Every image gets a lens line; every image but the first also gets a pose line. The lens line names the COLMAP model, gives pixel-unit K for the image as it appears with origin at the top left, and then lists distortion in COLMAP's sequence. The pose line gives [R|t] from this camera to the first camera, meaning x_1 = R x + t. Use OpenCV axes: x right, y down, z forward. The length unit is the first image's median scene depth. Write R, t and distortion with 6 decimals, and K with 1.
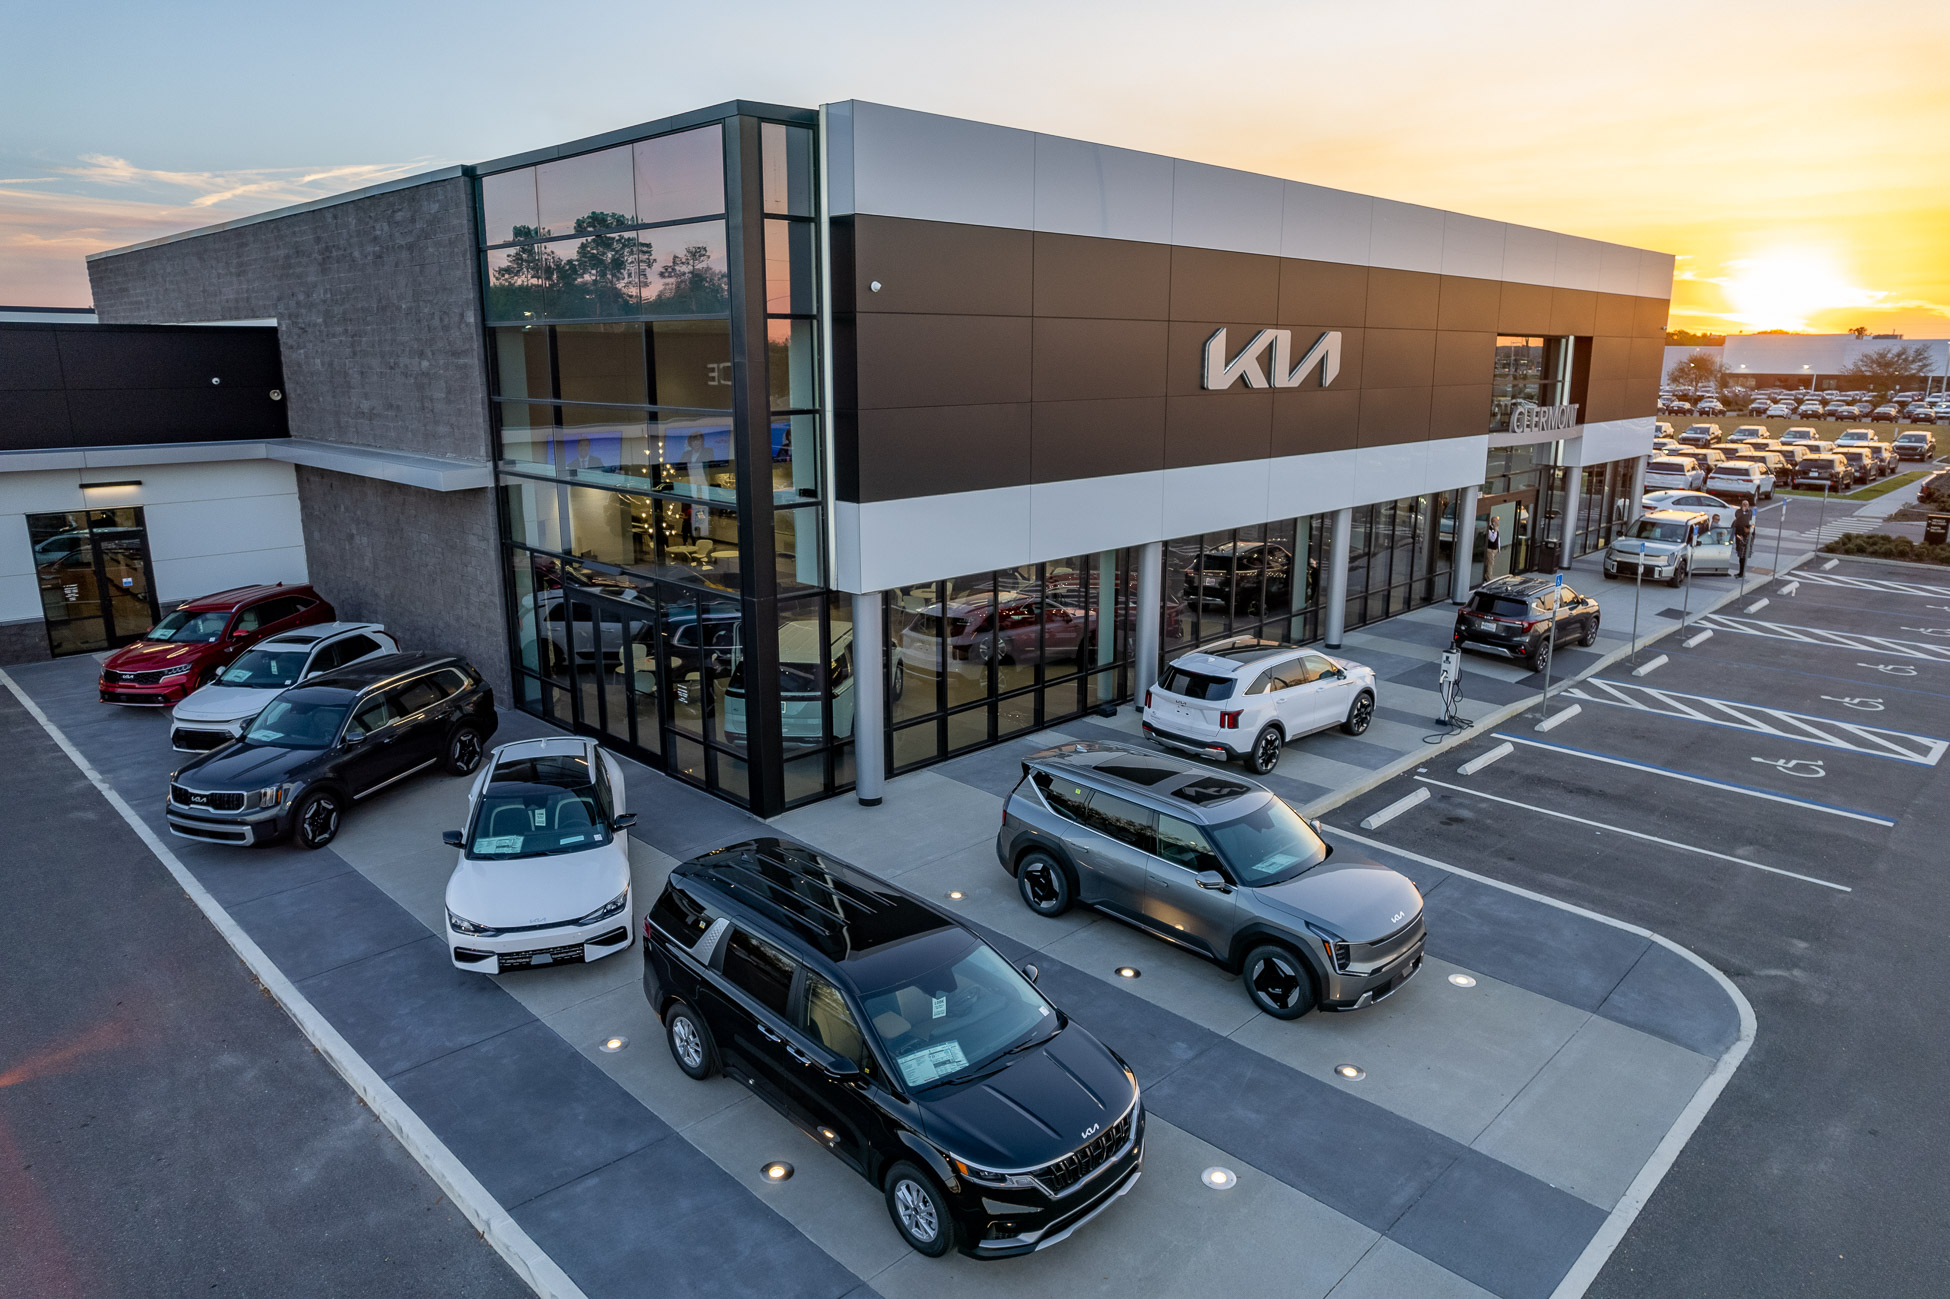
lens RADIAL K [[1247.7, 0, 984.5], [0, 1247.7, 643.8], [0, 0, 1]] dist [-0.087234, 0.079486]
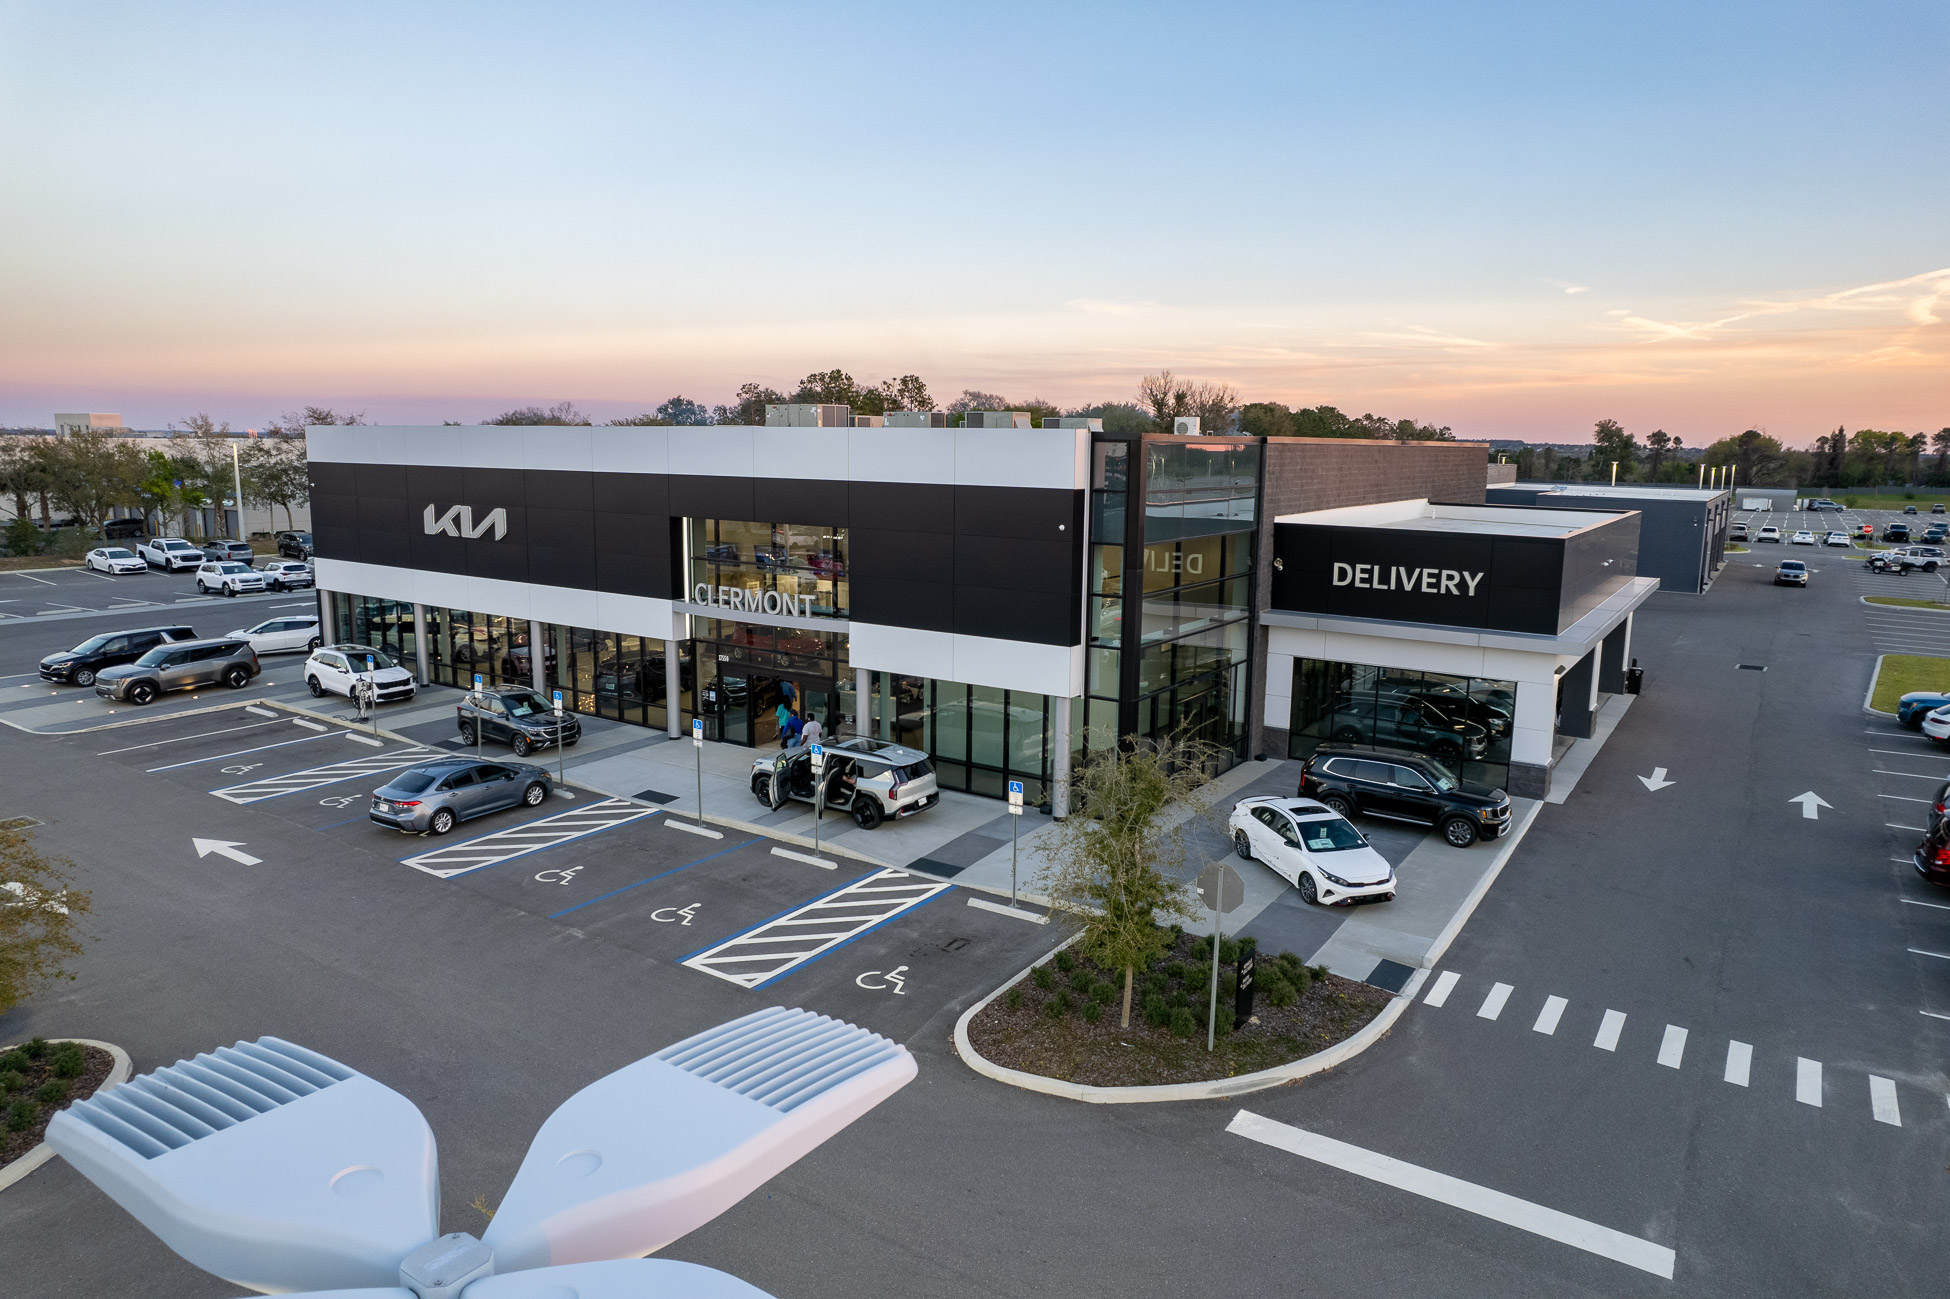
lens RADIAL K [[1241.5, 0, 983.8], [0, 1241.5, 645.2], [0, 0, 1]] dist [-0.078659, 0.067662]
pose [[0.189259, 0.162321, -0.968418, 2.693530], [-0.243352, 0.963228, 0.113892, -0.557934], [0.951294, 0.214111, 0.221801, 1.705928]]
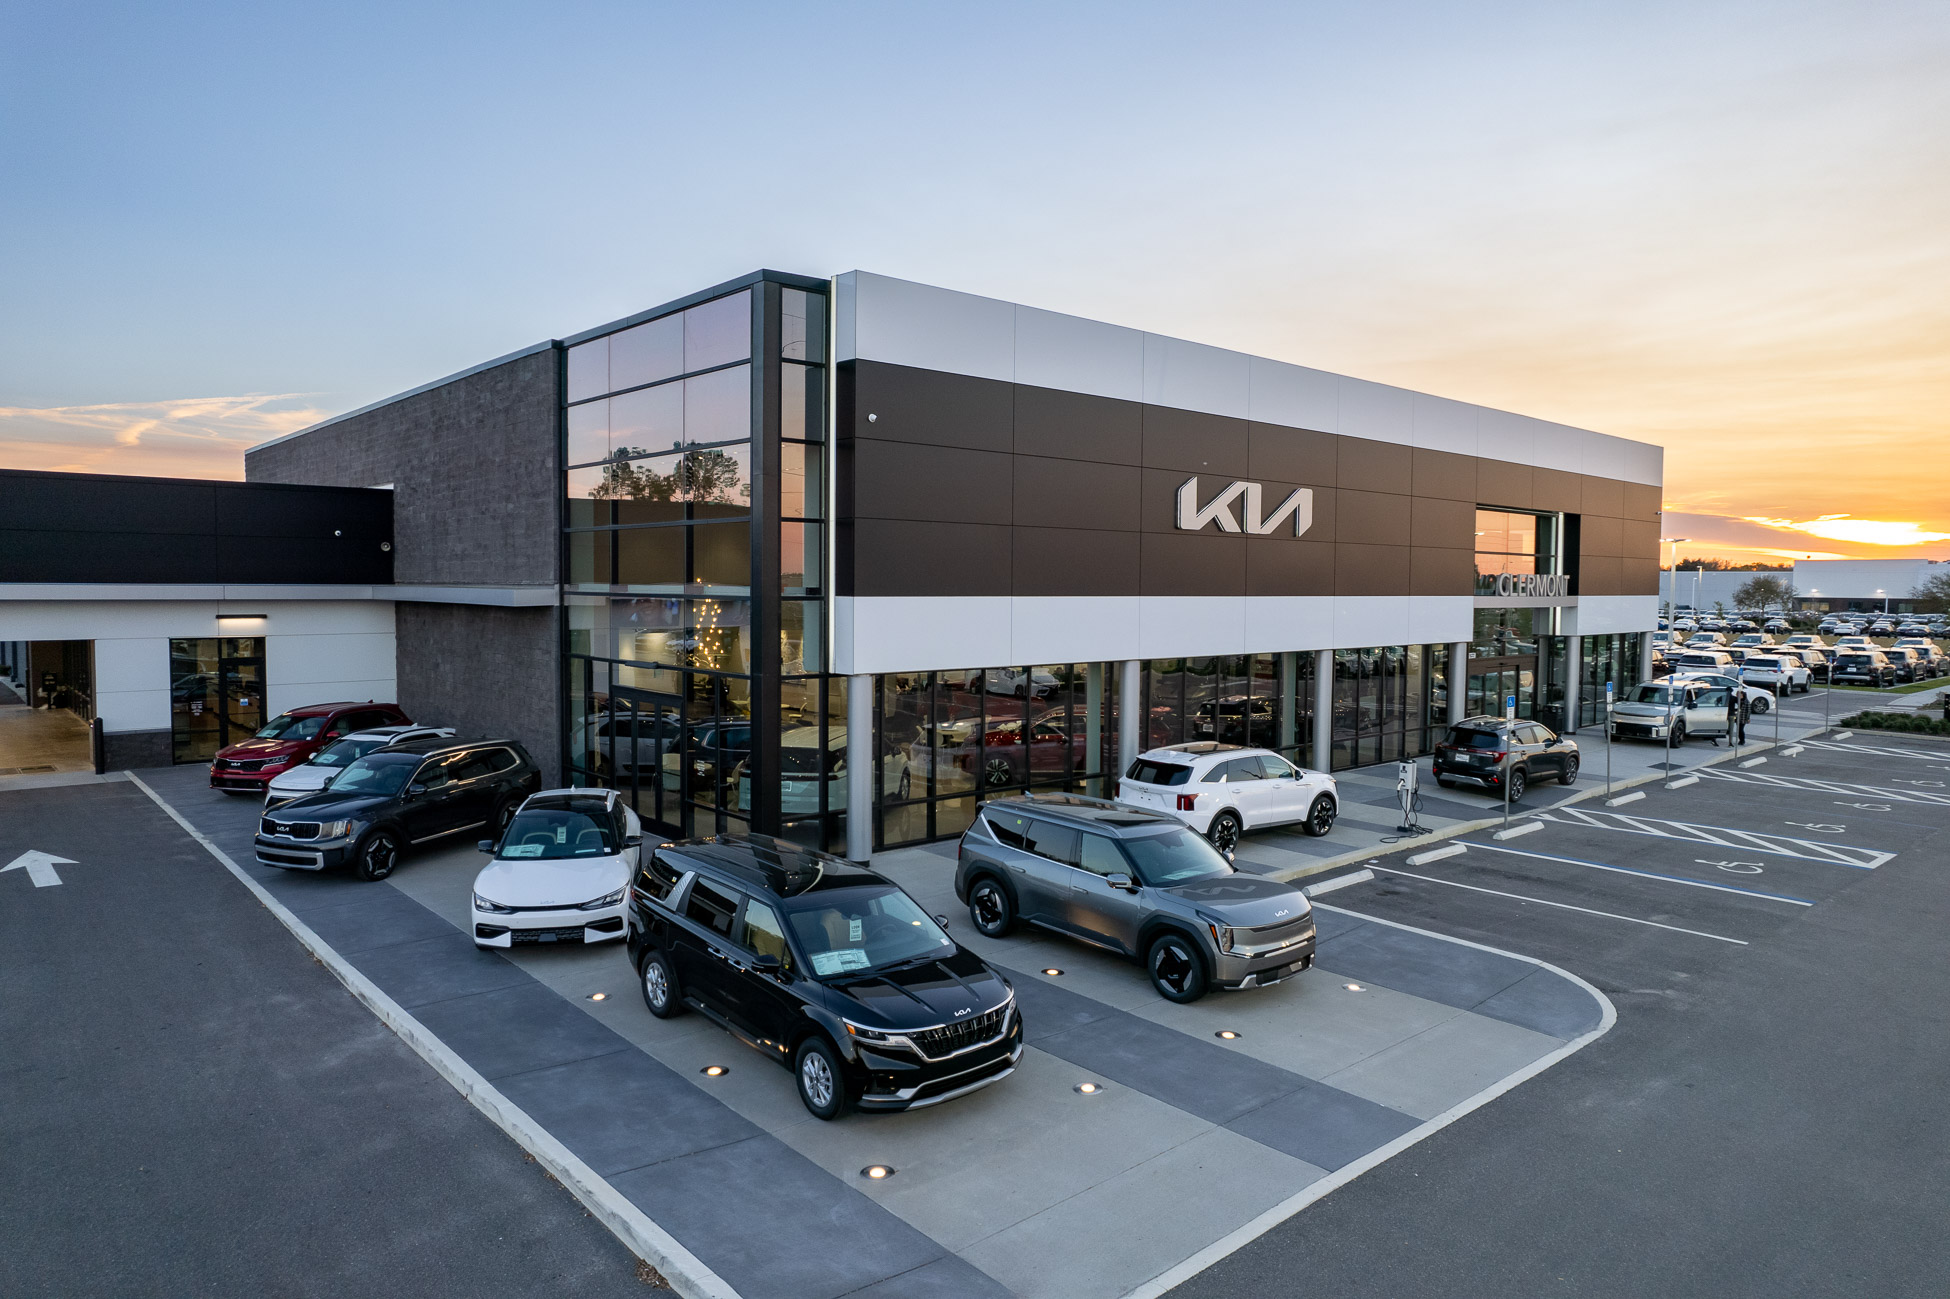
lens RADIAL K [[1241.5, 0, 983.8], [0, 1241.5, 645.2], [0, 0, 1]] dist [-0.078659, 0.067662]
pose [[0.997775, 0.009805, -0.065941, 0.089071], [-0.021710, 0.982999, -0.182326, 0.128228], [0.063032, 0.183352, 0.981025, -0.119160]]
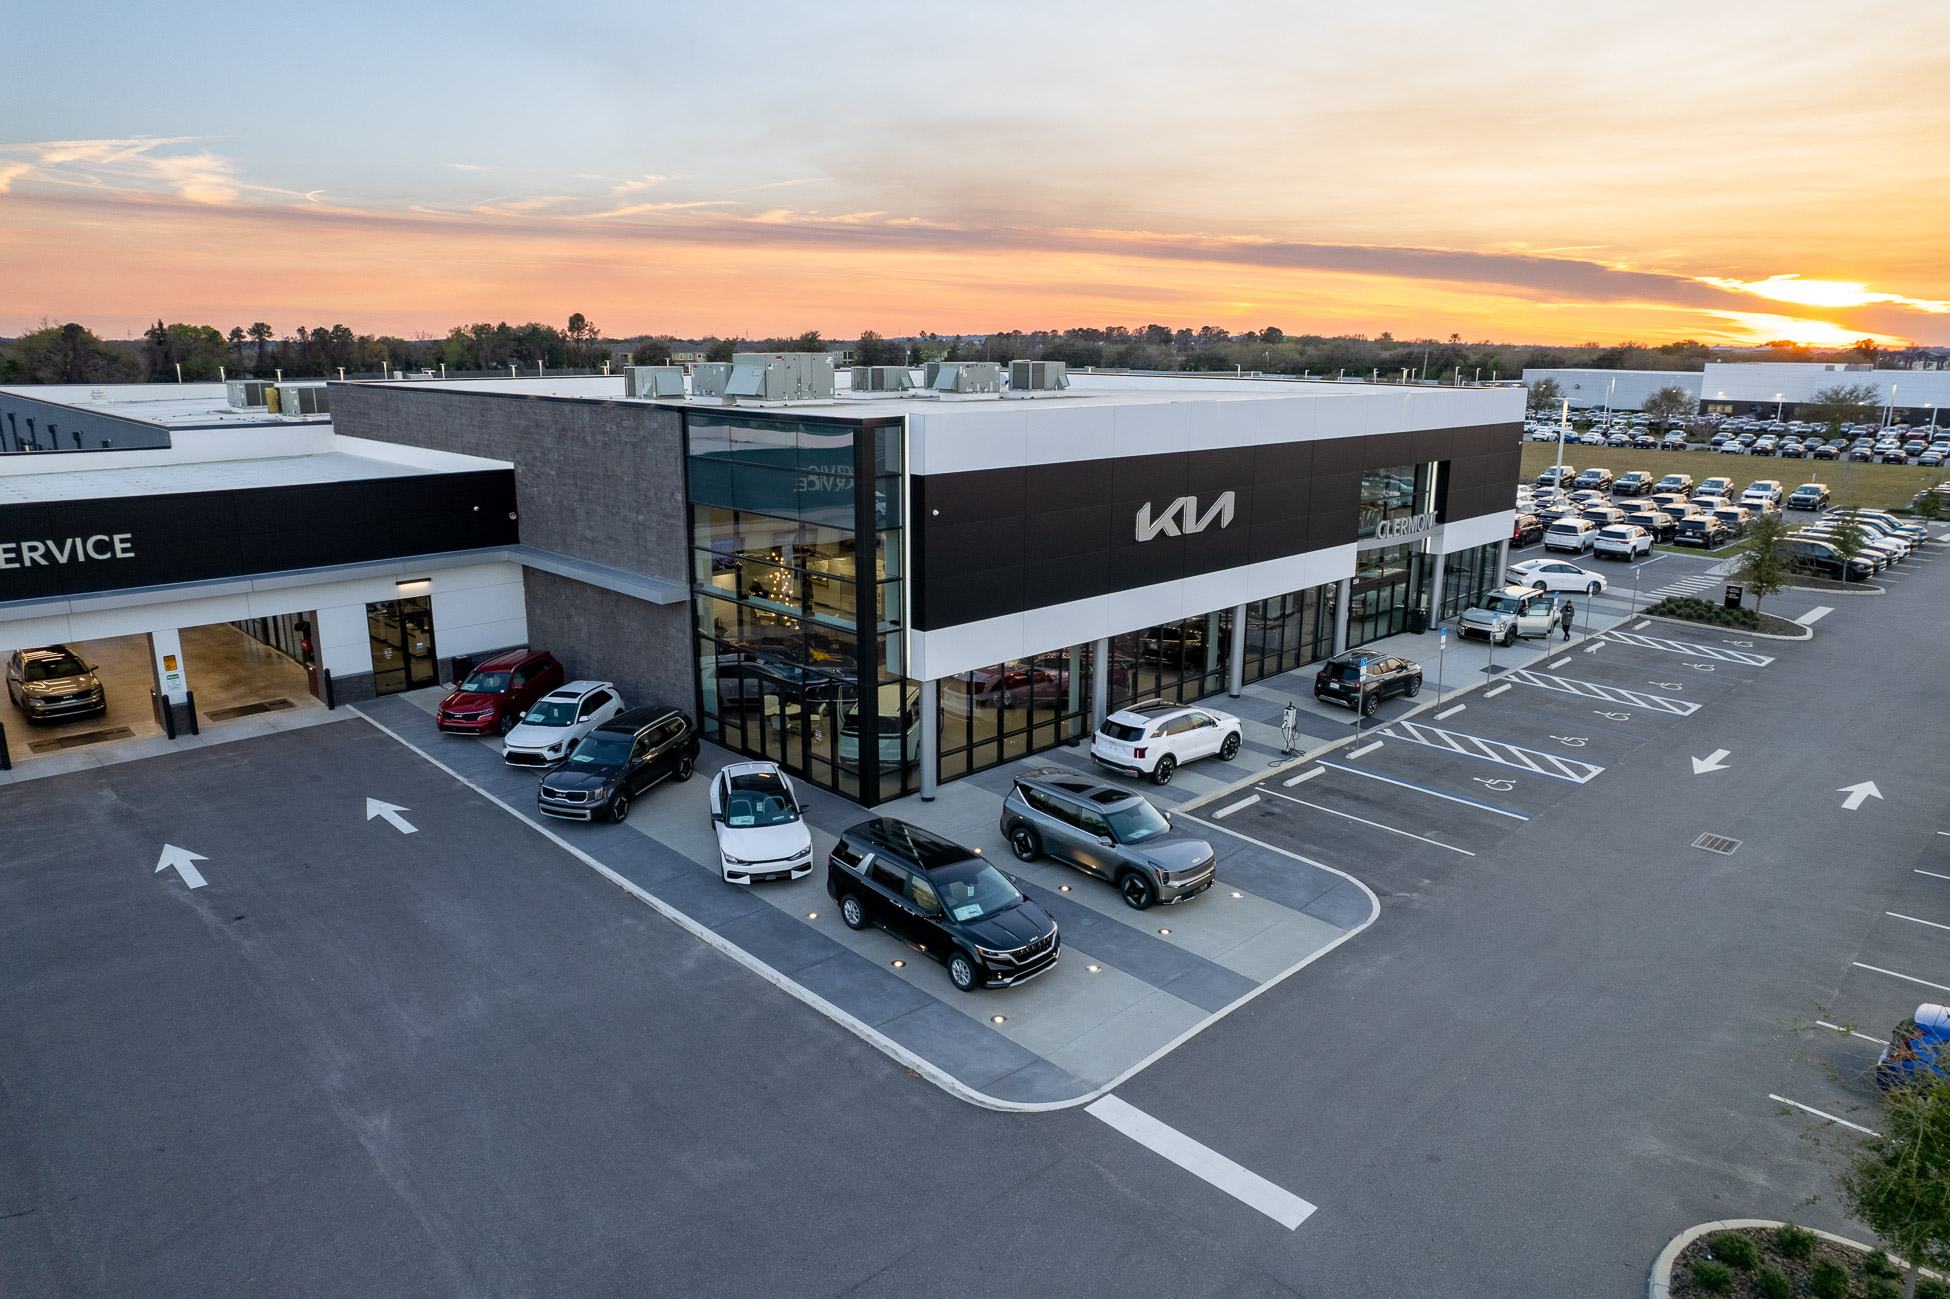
lens RADIAL K [[1241.5, 0, 983.8], [0, 1241.5, 645.2], [0, 0, 1]] dist [-0.078659, 0.067662]
pose [[0.999831, 0.008525, -0.016268, 0.010996], [-0.008441, 0.999951, 0.005216, -0.092569], [0.016312, -0.005078, 0.999854, -0.688631]]
